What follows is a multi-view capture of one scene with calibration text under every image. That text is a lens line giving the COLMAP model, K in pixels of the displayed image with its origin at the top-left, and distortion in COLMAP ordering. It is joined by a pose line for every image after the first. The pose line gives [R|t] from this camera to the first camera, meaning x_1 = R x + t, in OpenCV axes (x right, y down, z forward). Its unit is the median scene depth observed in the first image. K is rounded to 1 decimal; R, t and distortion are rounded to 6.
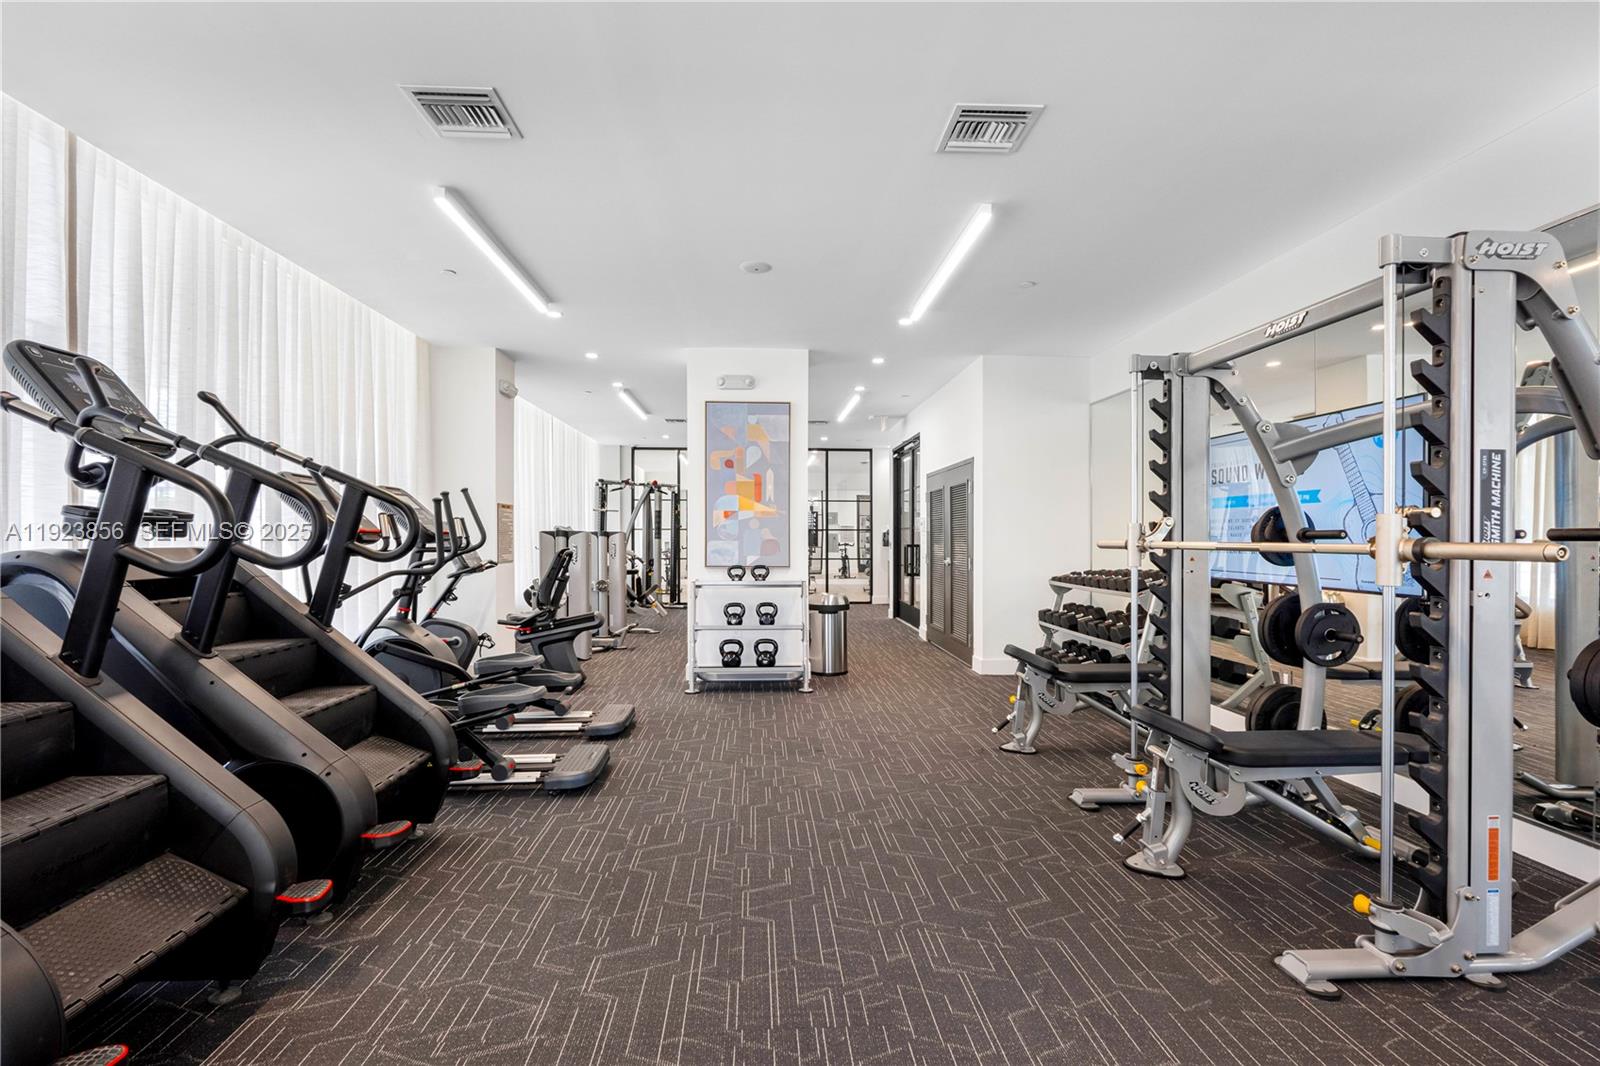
lens RADIAL K [[740.9, 0, 796.4], [0, 740.9, 535.0], [0, 0, 1]] dist [-0.000540, -0.000006]
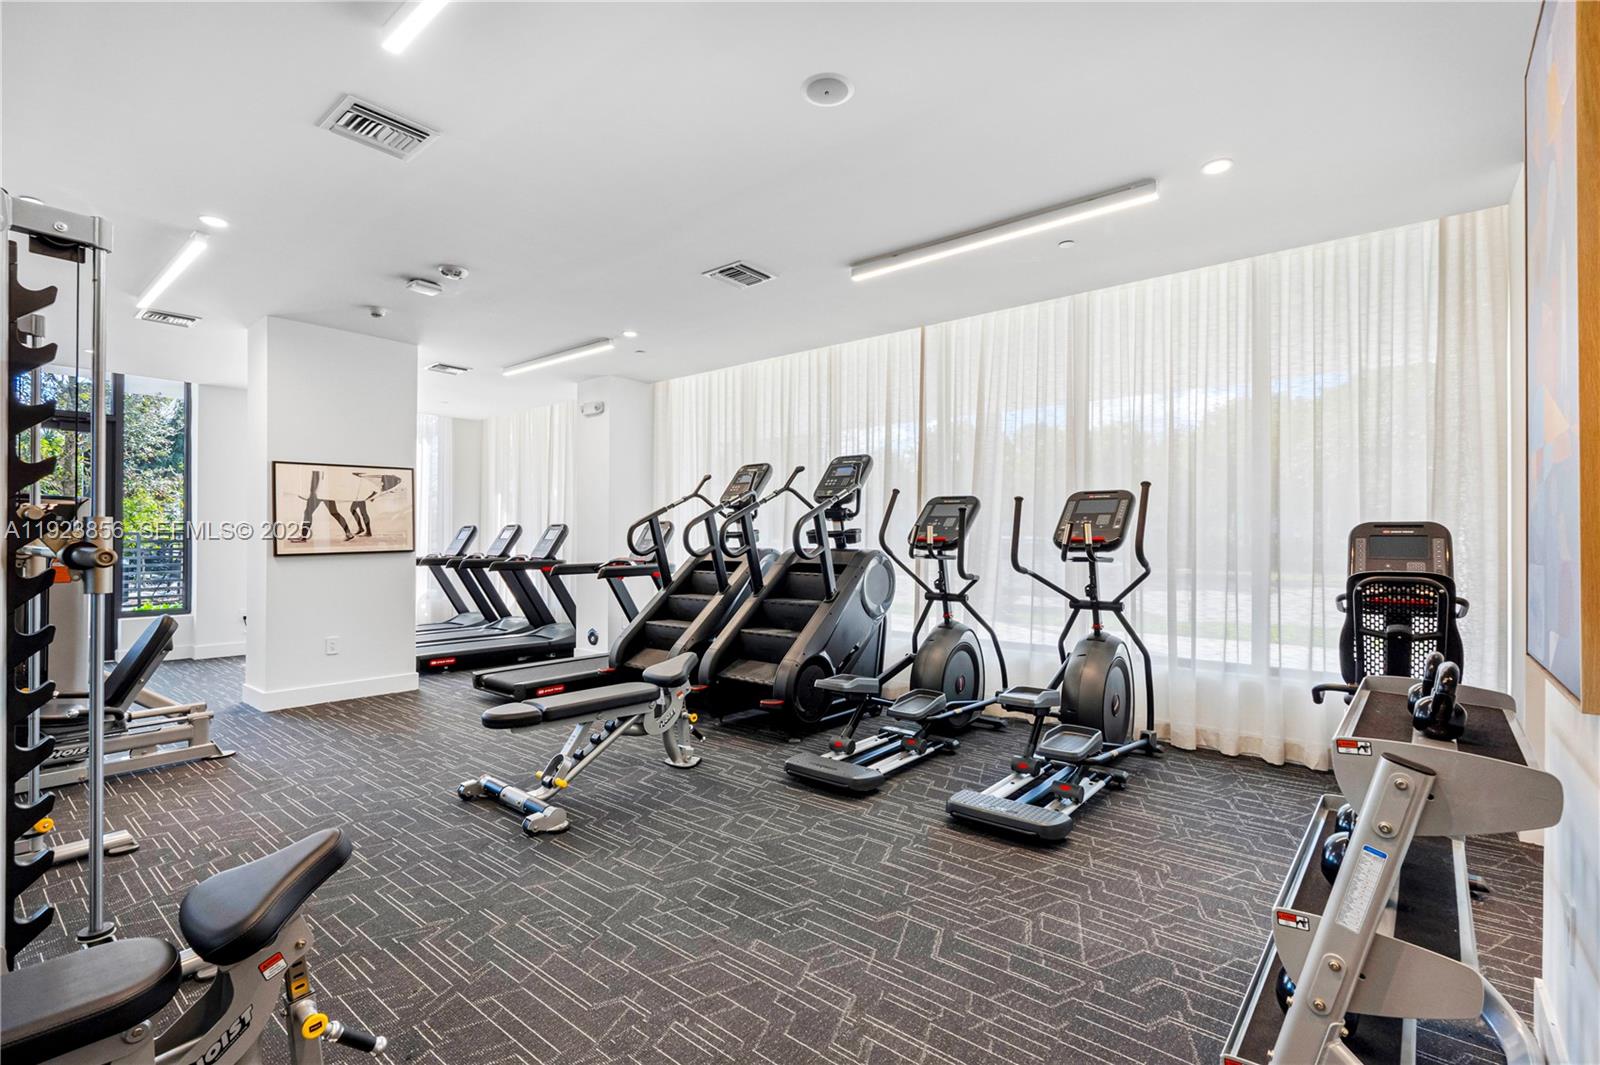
lens RADIAL K [[740.9, 0, 799.3], [0, 740.9, 537.2], [0, 0, 1]] dist [-0.000540, -0.000006]
pose [[-0.690795, -0.006229, -0.723024, 0.494882], [-0.004782, 0.999980, -0.004046, -0.002218], [0.723035, 0.000662, -0.690811, 1.776885]]
